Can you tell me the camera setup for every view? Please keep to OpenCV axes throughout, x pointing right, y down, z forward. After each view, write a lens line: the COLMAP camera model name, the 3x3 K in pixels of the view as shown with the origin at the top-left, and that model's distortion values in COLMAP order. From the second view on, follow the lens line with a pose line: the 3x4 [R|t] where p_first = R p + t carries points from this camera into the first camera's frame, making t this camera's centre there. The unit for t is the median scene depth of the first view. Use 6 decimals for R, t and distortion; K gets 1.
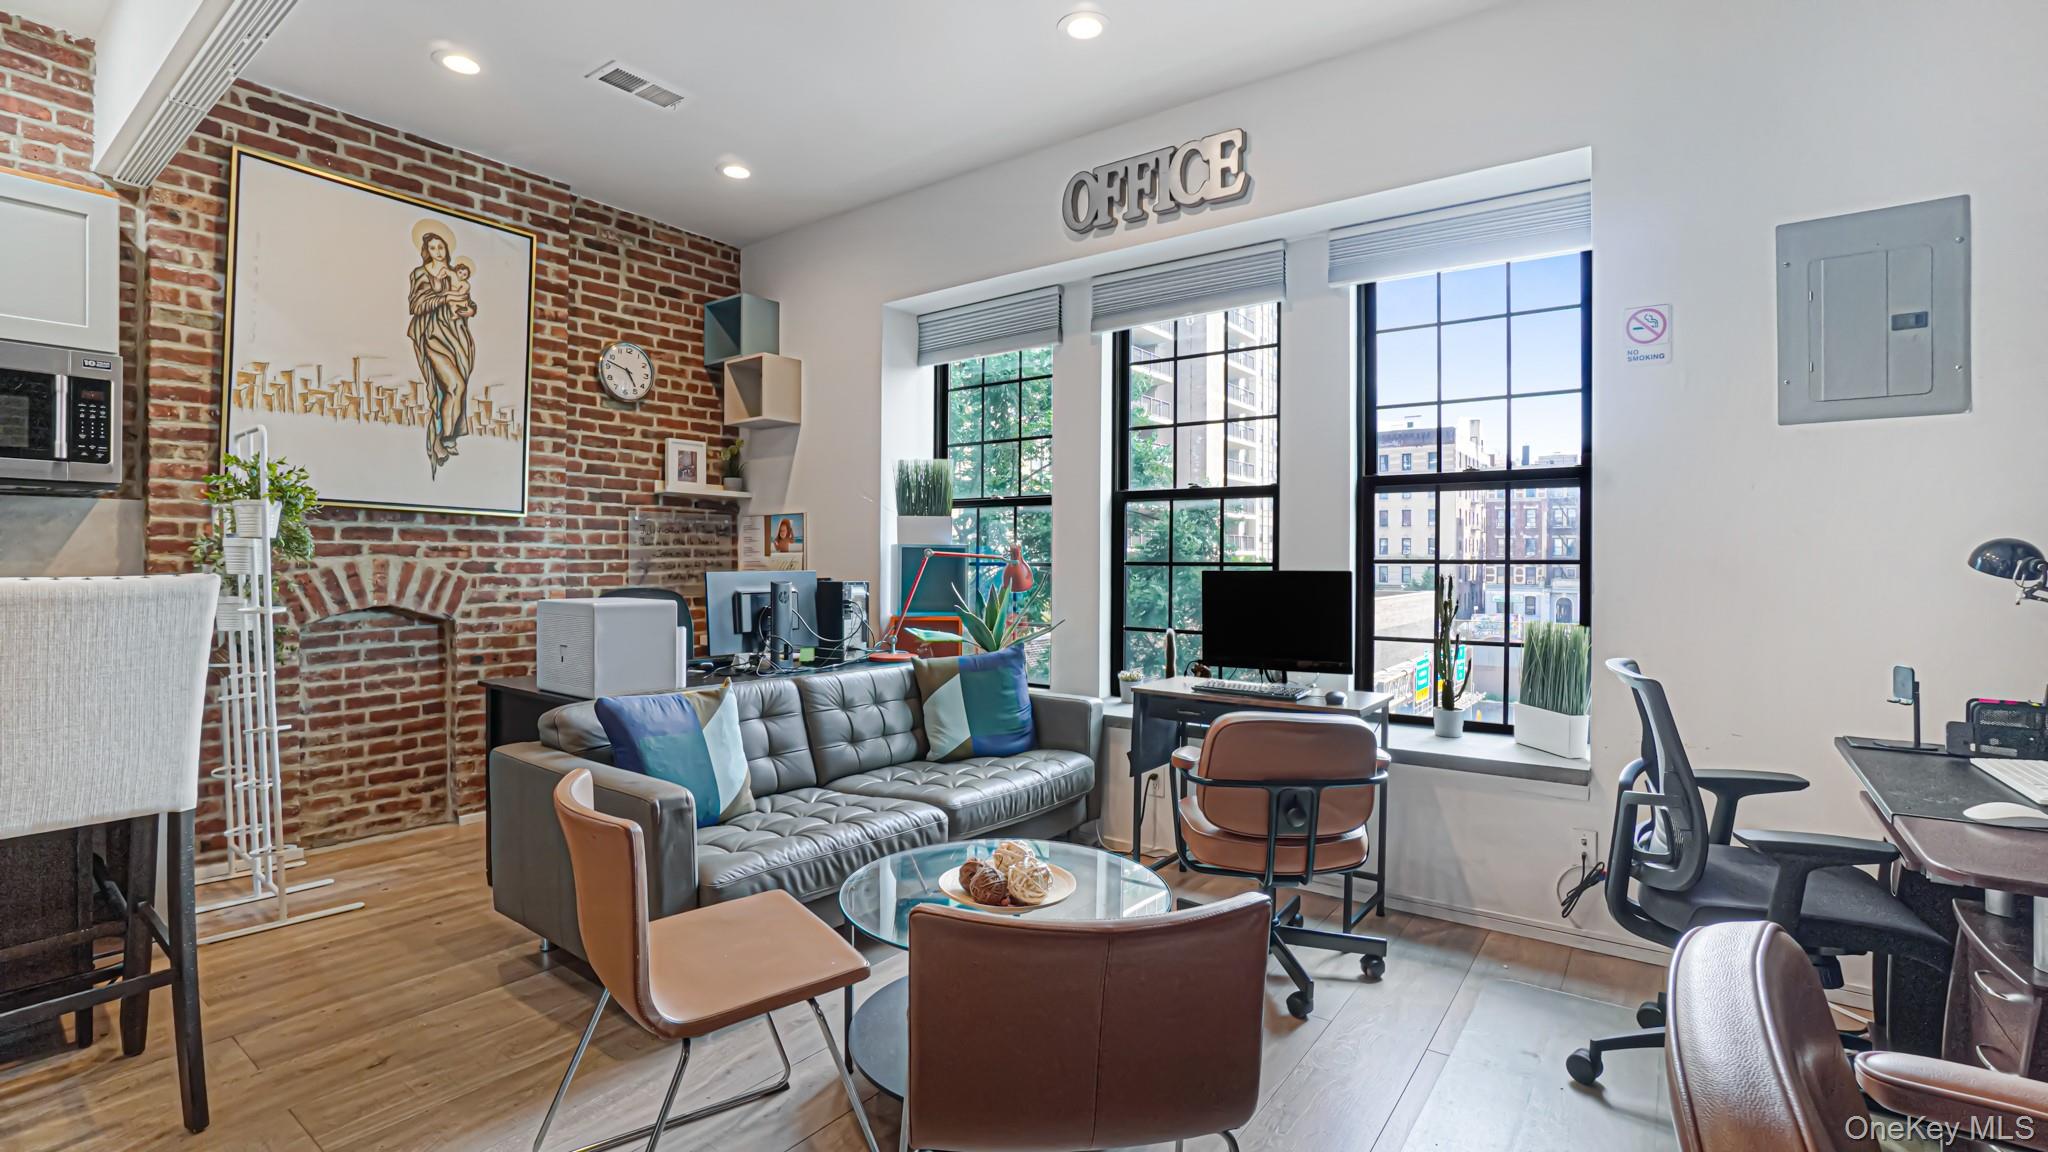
lens RADIAL K [[907.0, 0, 1021.3], [0, 907.0, 560.5], [0, 0, 1]] dist [-0.066702, 0.025015]
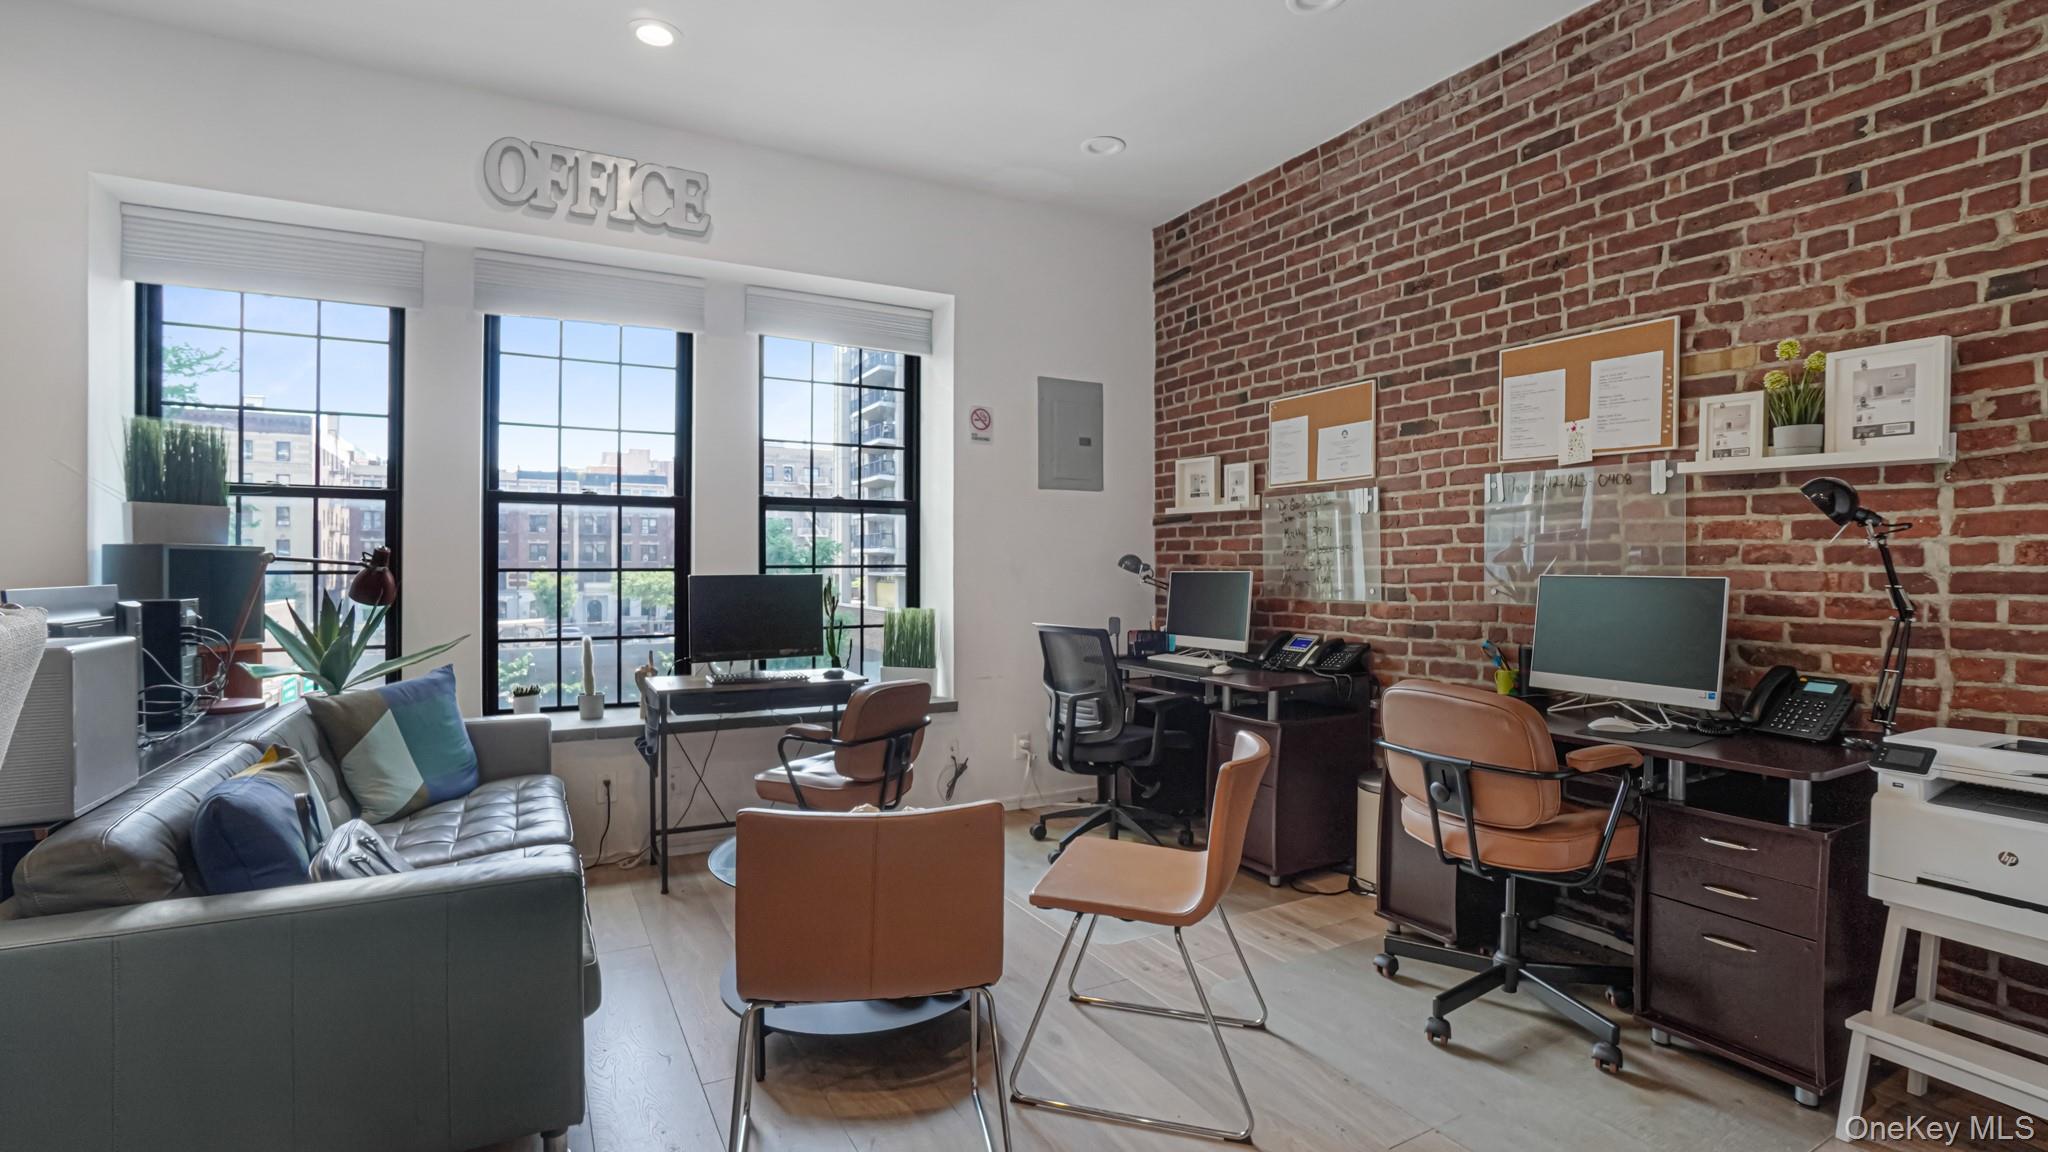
lens RADIAL K [[907.0, 0, 1021.3], [0, 907.0, 560.5], [0, 0, 1]] dist [-0.066702, 0.025015]
pose [[0.424746, 0.002262, 0.905310, -0.686662], [0.002840, 0.999989, -0.003831, -0.001628], [-0.905308, 0.004199, 0.424735, 0.211295]]
